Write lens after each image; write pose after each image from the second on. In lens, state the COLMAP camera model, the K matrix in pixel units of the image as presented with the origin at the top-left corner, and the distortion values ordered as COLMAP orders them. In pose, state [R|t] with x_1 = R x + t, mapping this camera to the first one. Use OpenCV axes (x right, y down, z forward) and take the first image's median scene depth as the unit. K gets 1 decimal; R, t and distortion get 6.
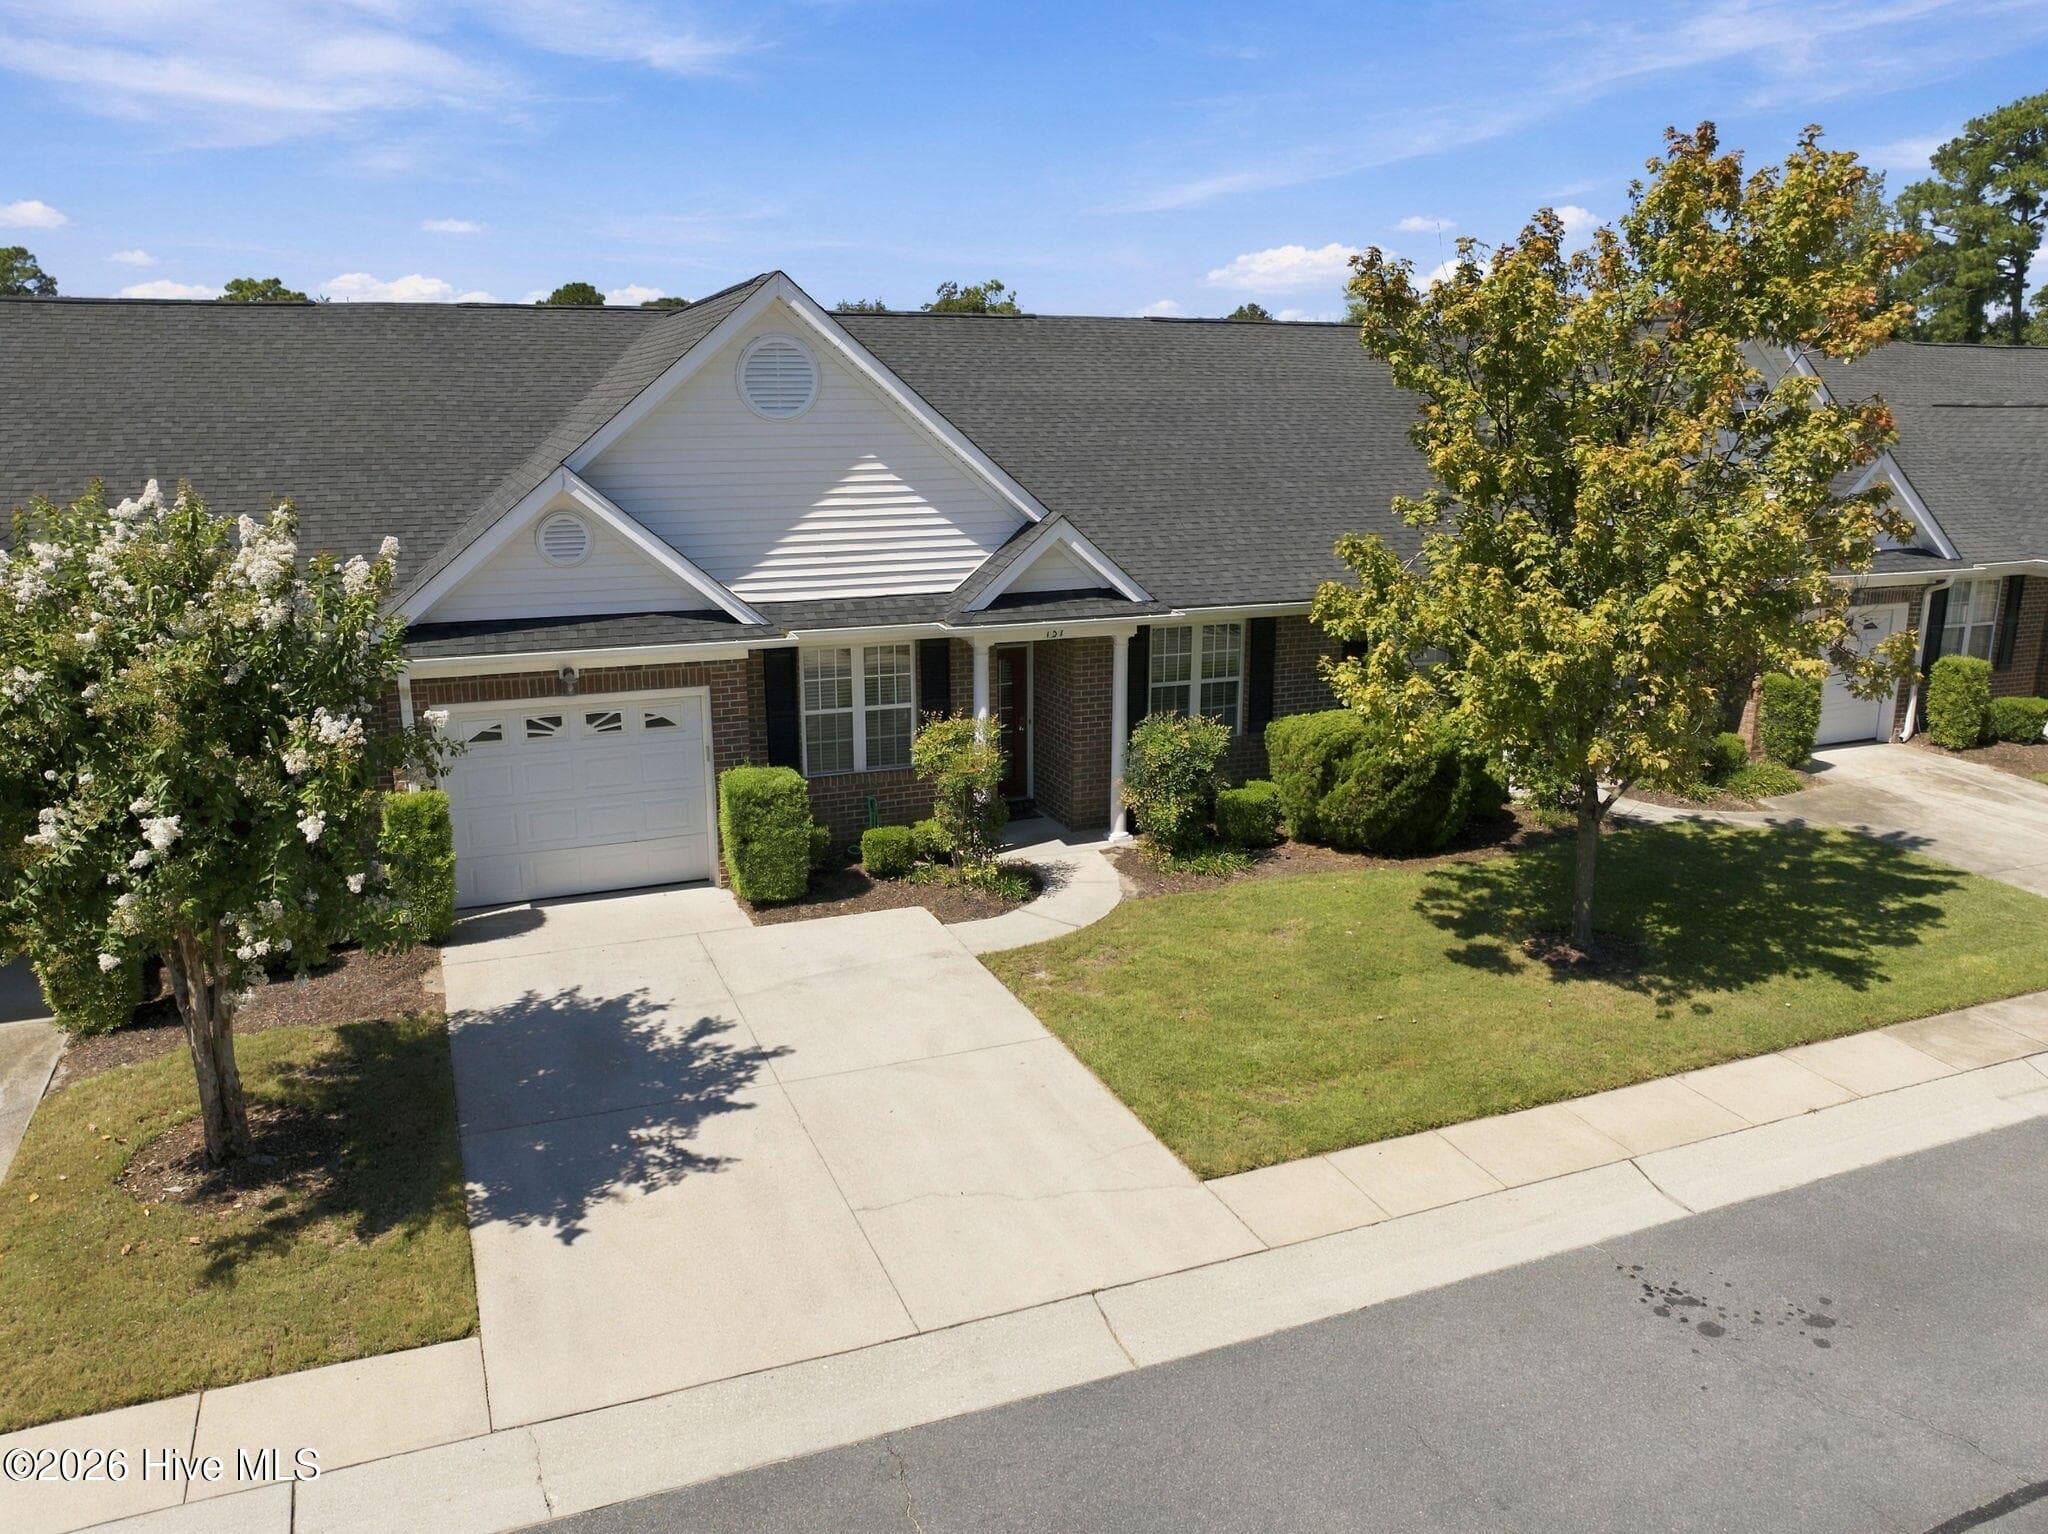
lens RADIAL K [[1459.2, 0, 994.5], [0, 1459.2, 757.1], [0, 0, 1]] dist [-0.030673, -0.039060]
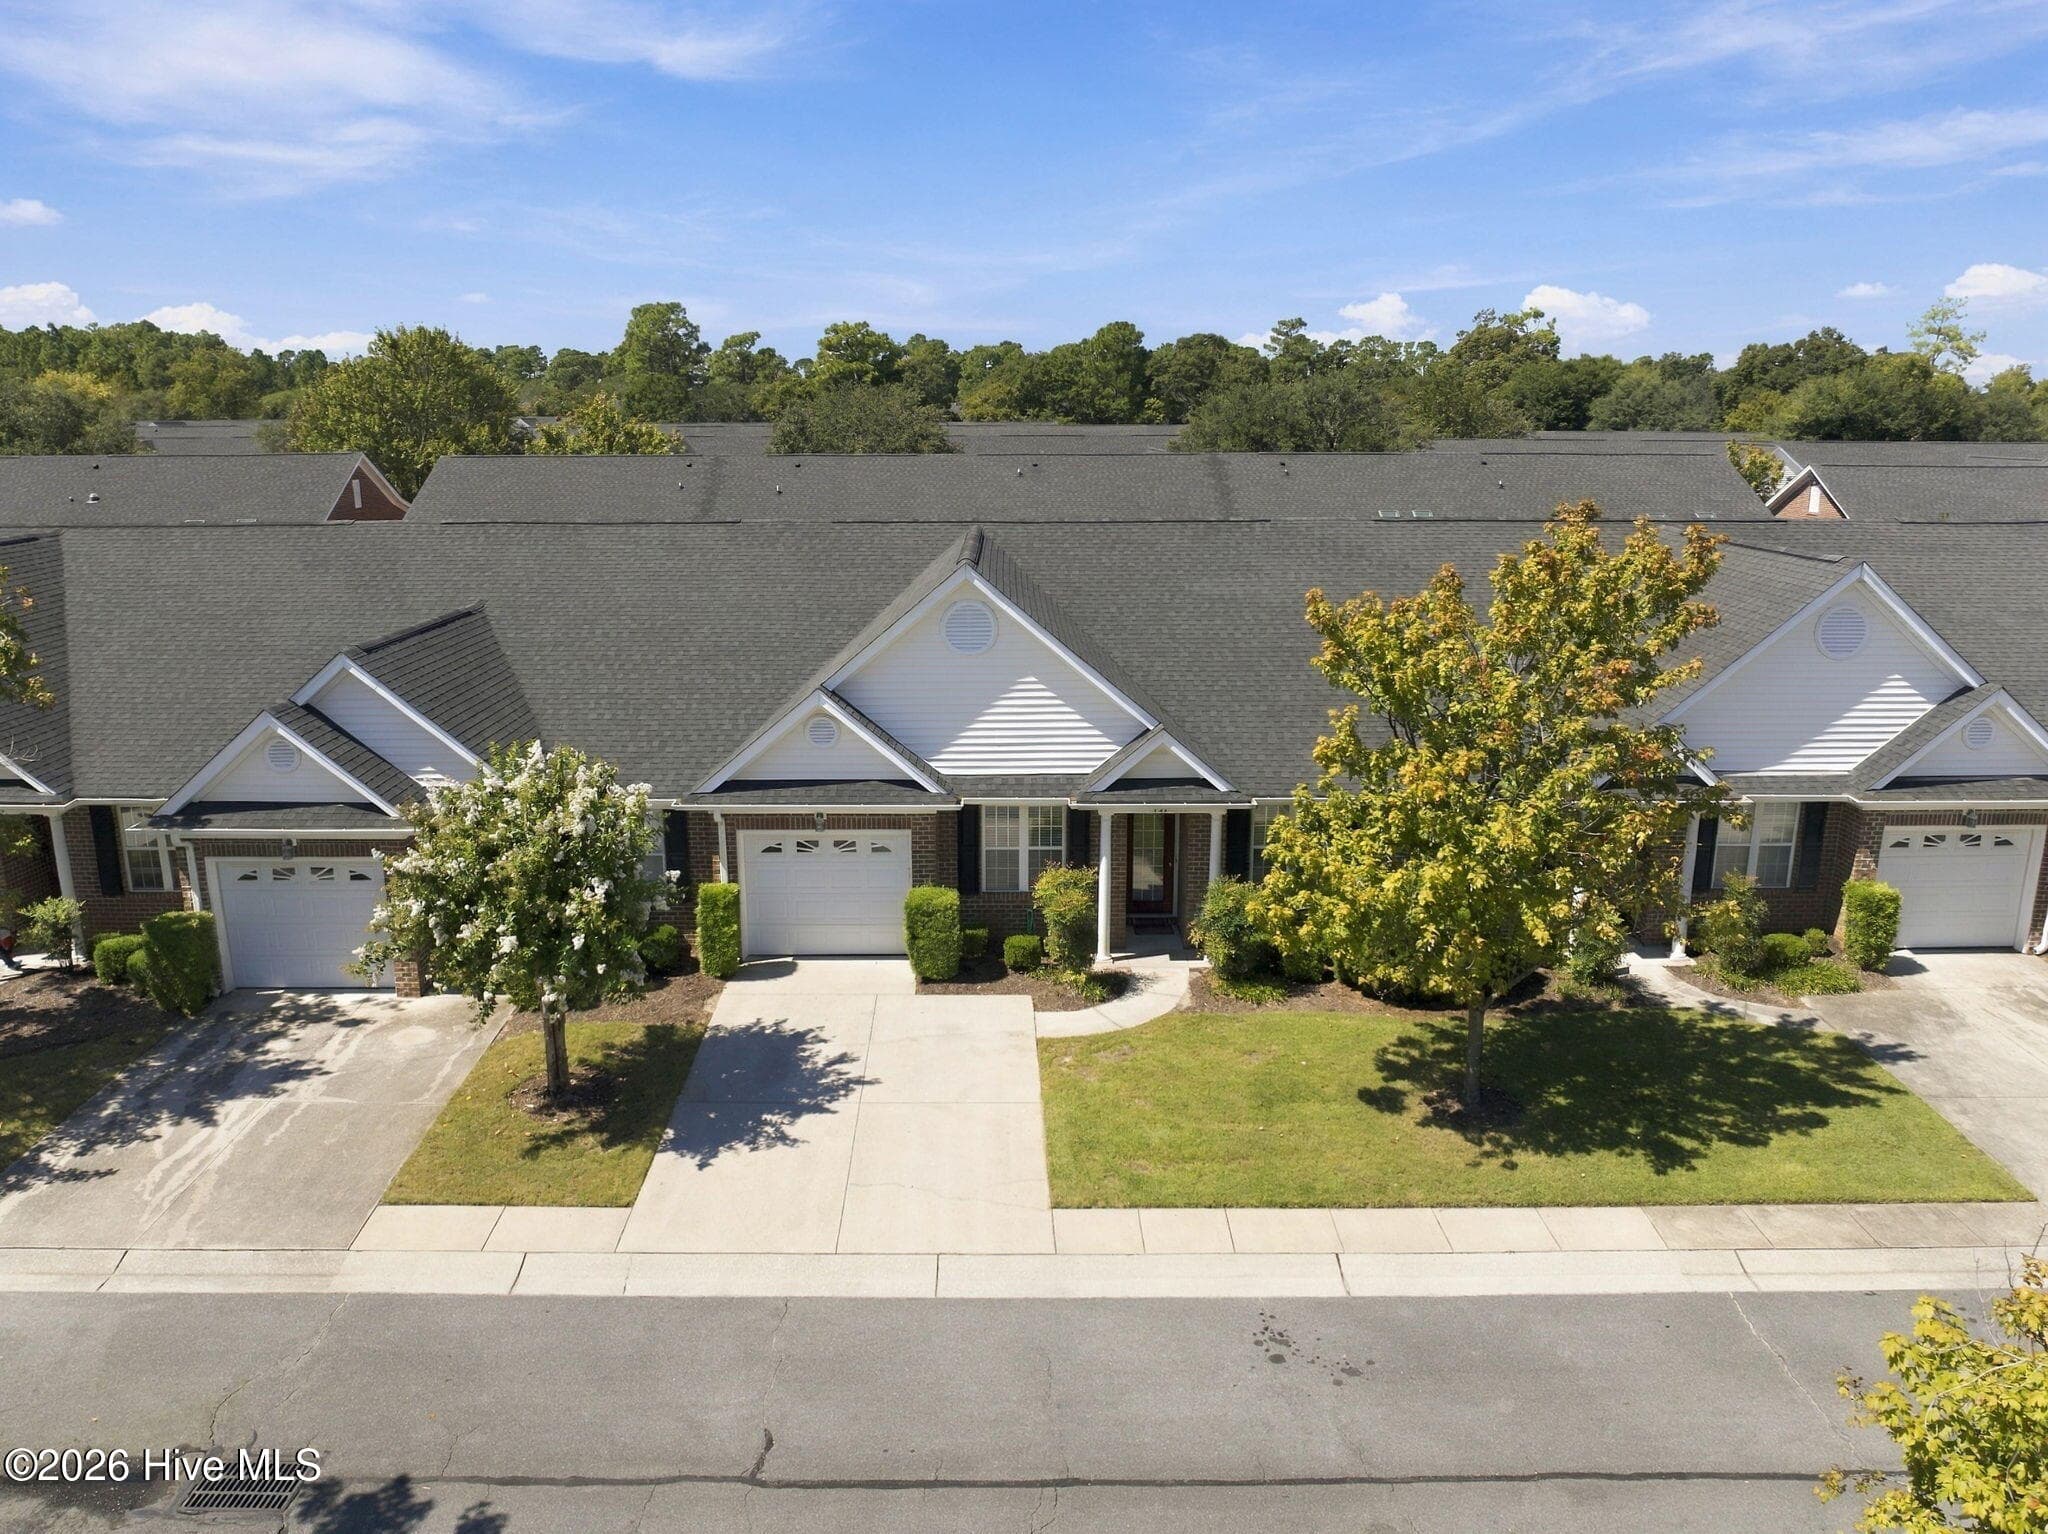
lens RADIAL K [[1459.2, 0, 994.5], [0, 1459.2, 757.1], [0, 0, 1]] dist [-0.030673, -0.039060]
pose [[0.926381, 0.087899, -0.366185, 0.461635], [-0.084980, 0.996091, 0.024117, -0.179374], [0.366874, 0.008777, 0.930229, -0.399286]]
